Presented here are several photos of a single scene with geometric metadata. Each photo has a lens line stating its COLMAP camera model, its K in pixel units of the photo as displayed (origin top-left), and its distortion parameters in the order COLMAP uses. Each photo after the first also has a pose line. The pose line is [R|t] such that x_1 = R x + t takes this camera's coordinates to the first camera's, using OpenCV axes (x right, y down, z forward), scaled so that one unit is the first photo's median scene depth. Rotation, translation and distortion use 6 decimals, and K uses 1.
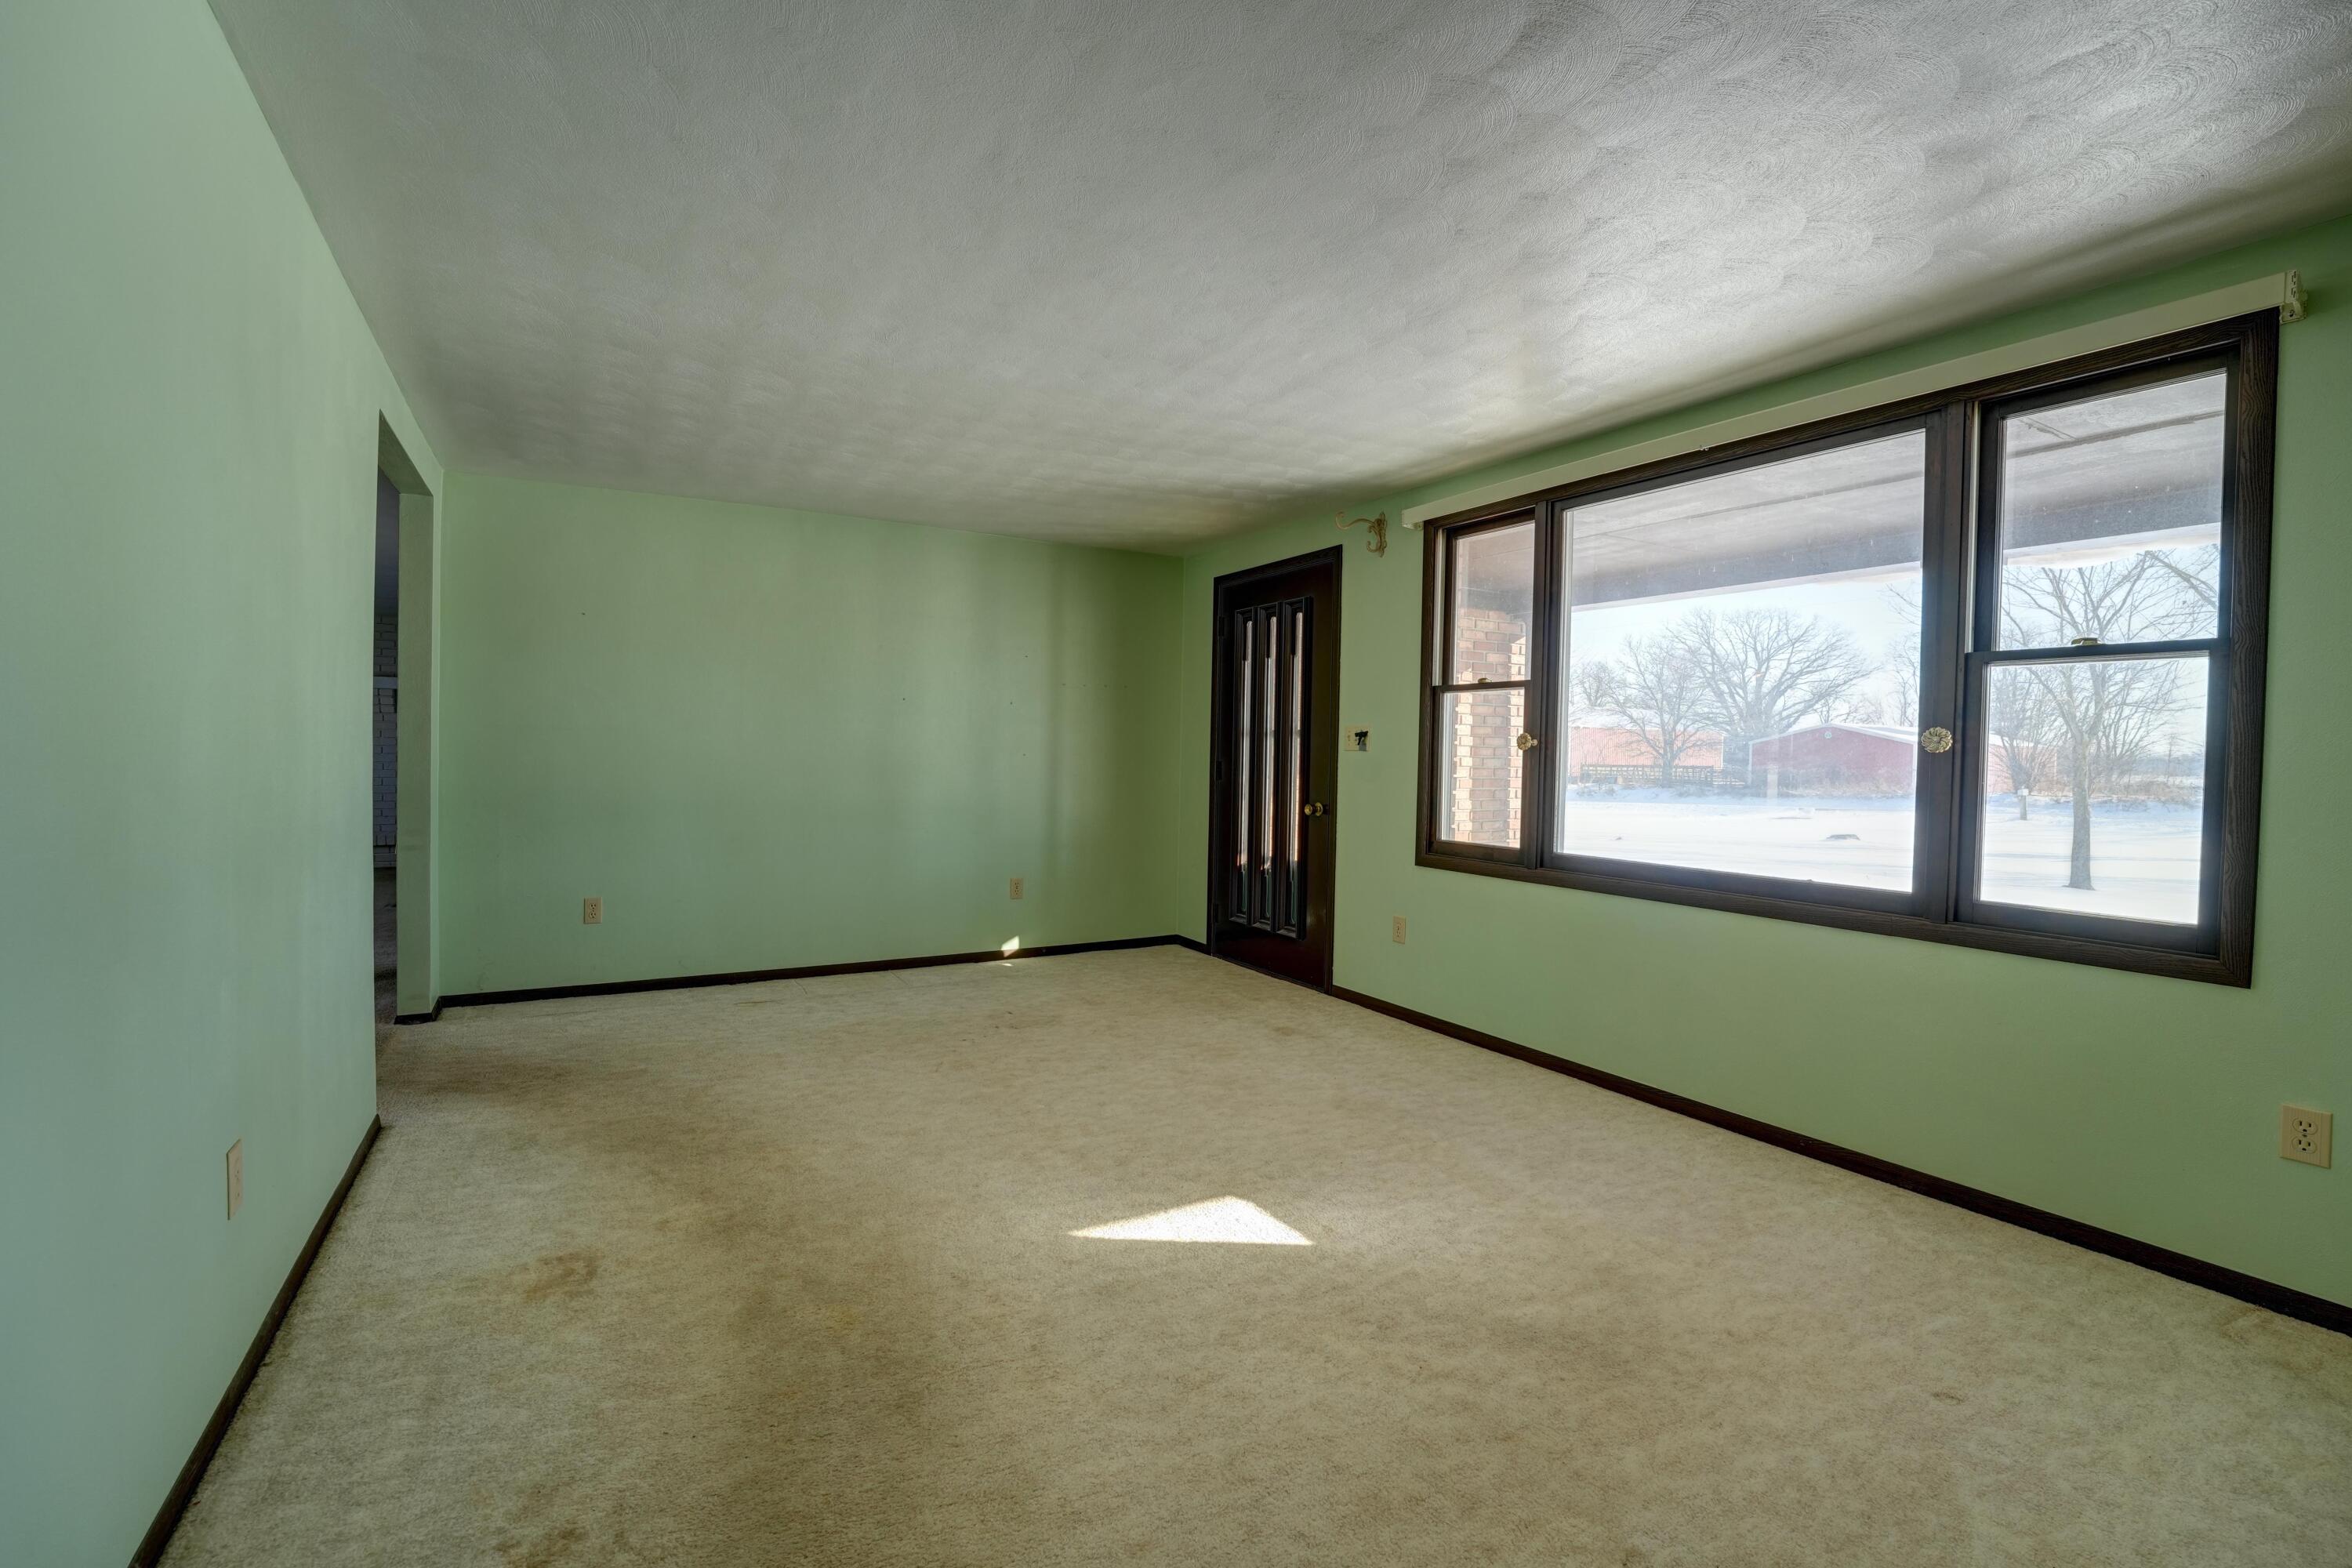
lens RADIAL K [[1025.5, 0, 1176.9], [0, 1025.5, 780.6], [0, 0, 1]] dist [0.000948, -0.000029]
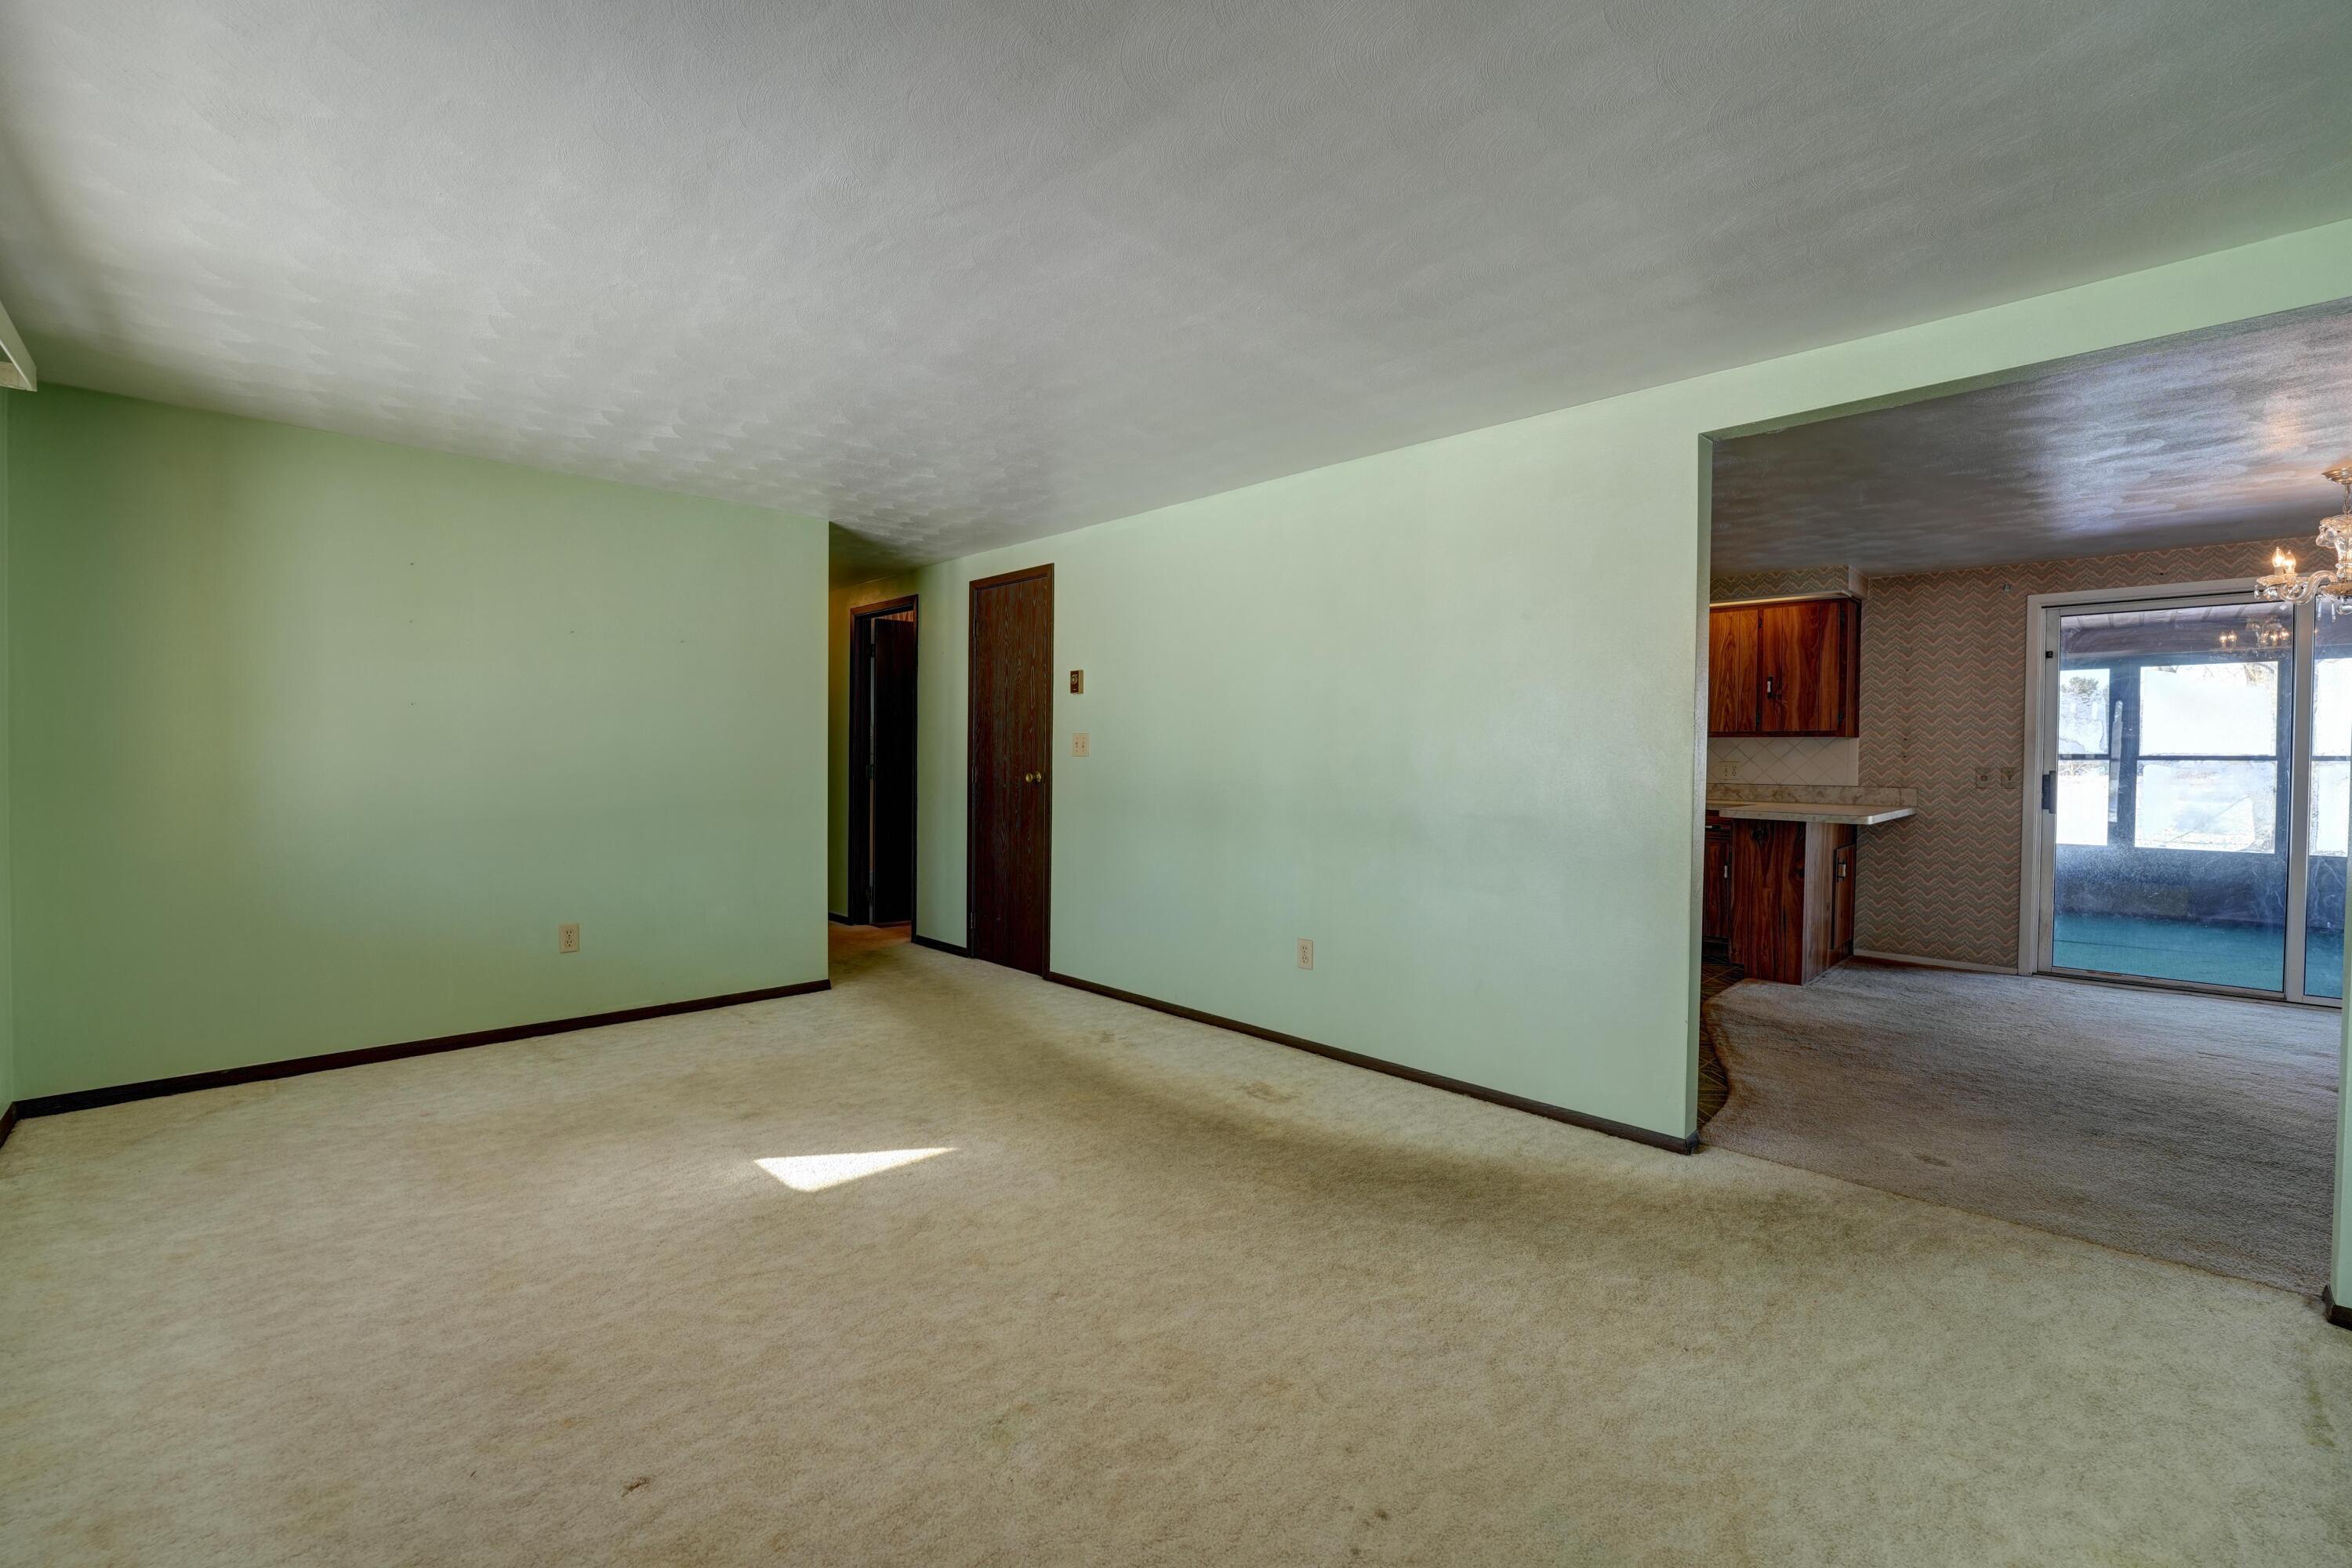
lens RADIAL K [[1025.5, 0, 1175.4], [0, 1025.5, 782.1], [0, 0, 1]] dist [0.000948, -0.000029]
pose [[-0.970312, -0.016999, -0.241257, -0.050833], [-0.029036, 0.998500, 0.046425, -0.070713], [0.240106, 0.052052, -0.969350, 2.245422]]
